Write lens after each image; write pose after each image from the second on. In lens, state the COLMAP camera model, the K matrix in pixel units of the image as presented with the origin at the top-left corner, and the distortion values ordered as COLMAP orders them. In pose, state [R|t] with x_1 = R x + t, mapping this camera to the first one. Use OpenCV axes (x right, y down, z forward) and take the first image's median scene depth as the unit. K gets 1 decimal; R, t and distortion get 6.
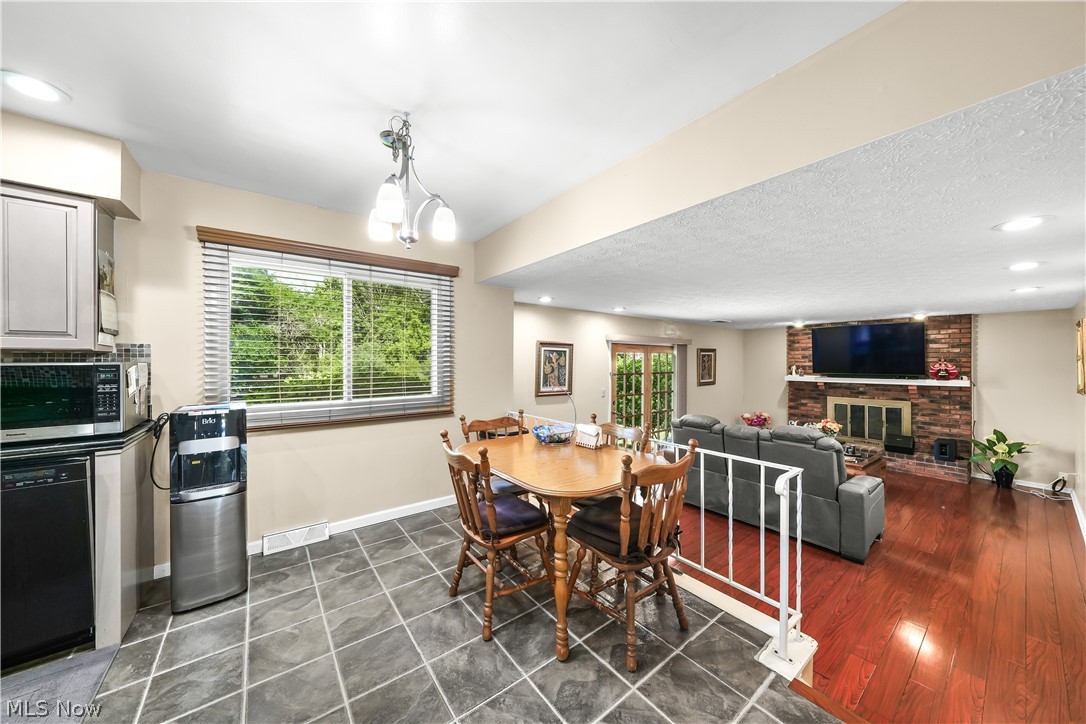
lens RADIAL K [[378.2, 0, 552.0], [0, 378.2, 361.7], [0, 0, 1]] dist [-0.002877, 0.001815]
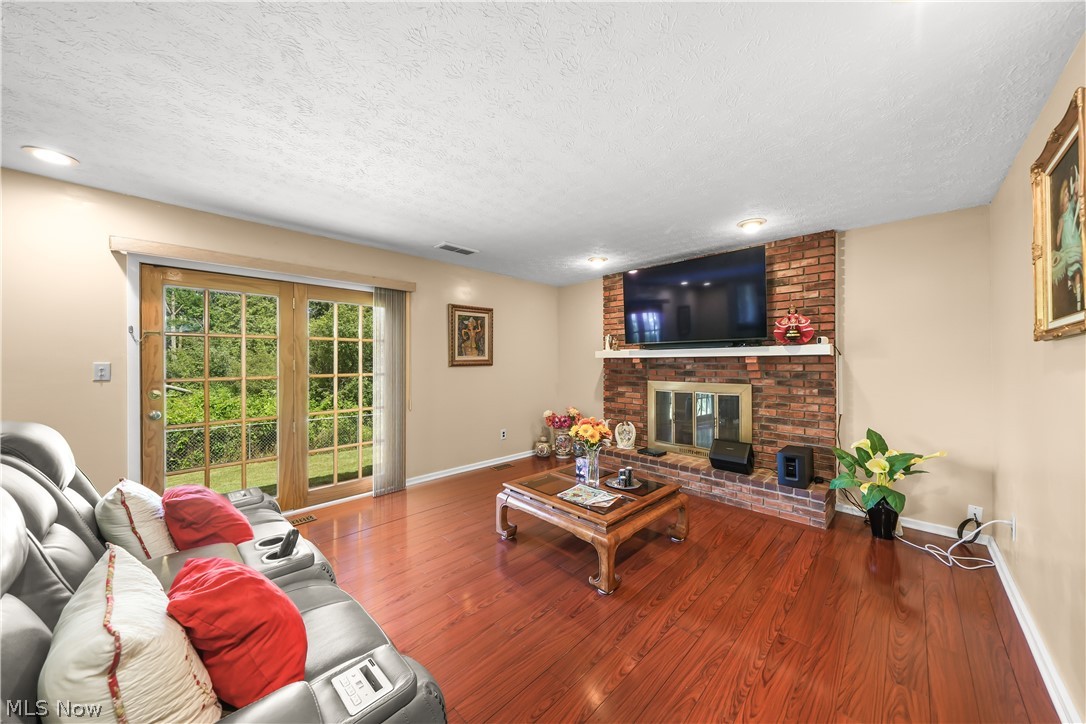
lens RADIAL K [[378.2, 0, 547.8], [0, 378.2, 360.3], [0, 0, 1]] dist [-0.002877, 0.001815]
pose [[0.989230, 0.003678, 0.146320, 0.586213], [-0.003121, 0.999987, -0.004039, 0.076597], [-0.146333, 0.003538, 0.989229, 0.488745]]
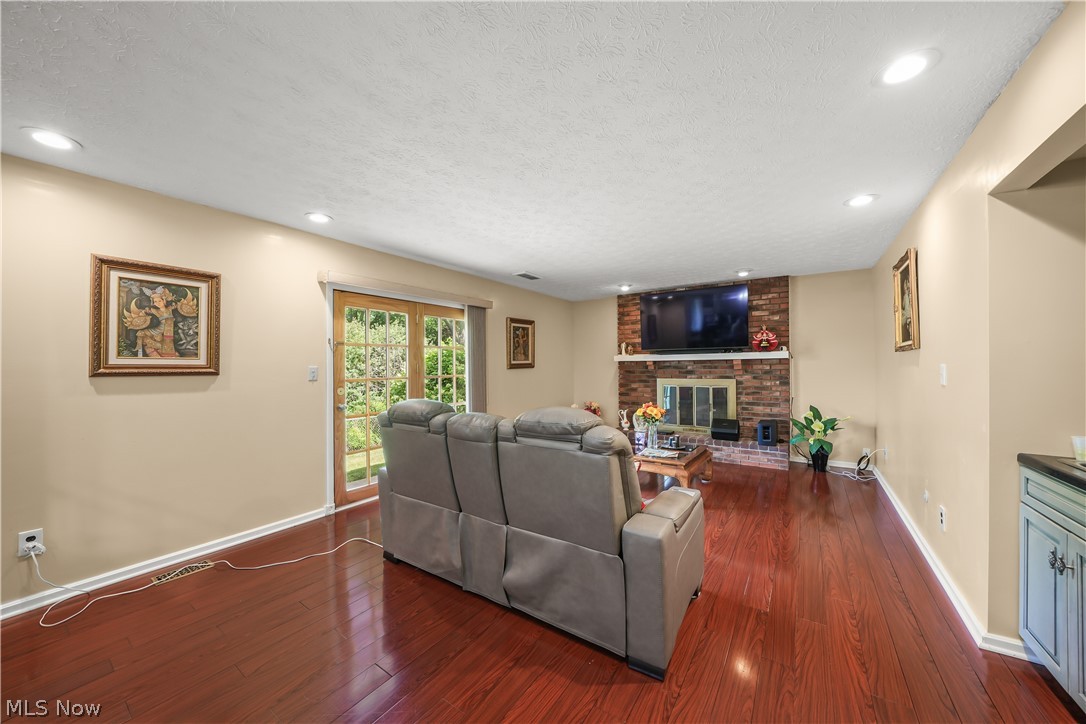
lens RADIAL K [[378.2, 0, 572.9], [0, 378.2, 363.9], [0, 0, 1]] dist [-0.002877, 0.001815]
pose [[0.936527, -0.004441, 0.350567, 0.326010], [0.005298, 0.999985, -0.001486, 0.076256], [-0.350555, 0.003249, 0.936537, 0.350010]]
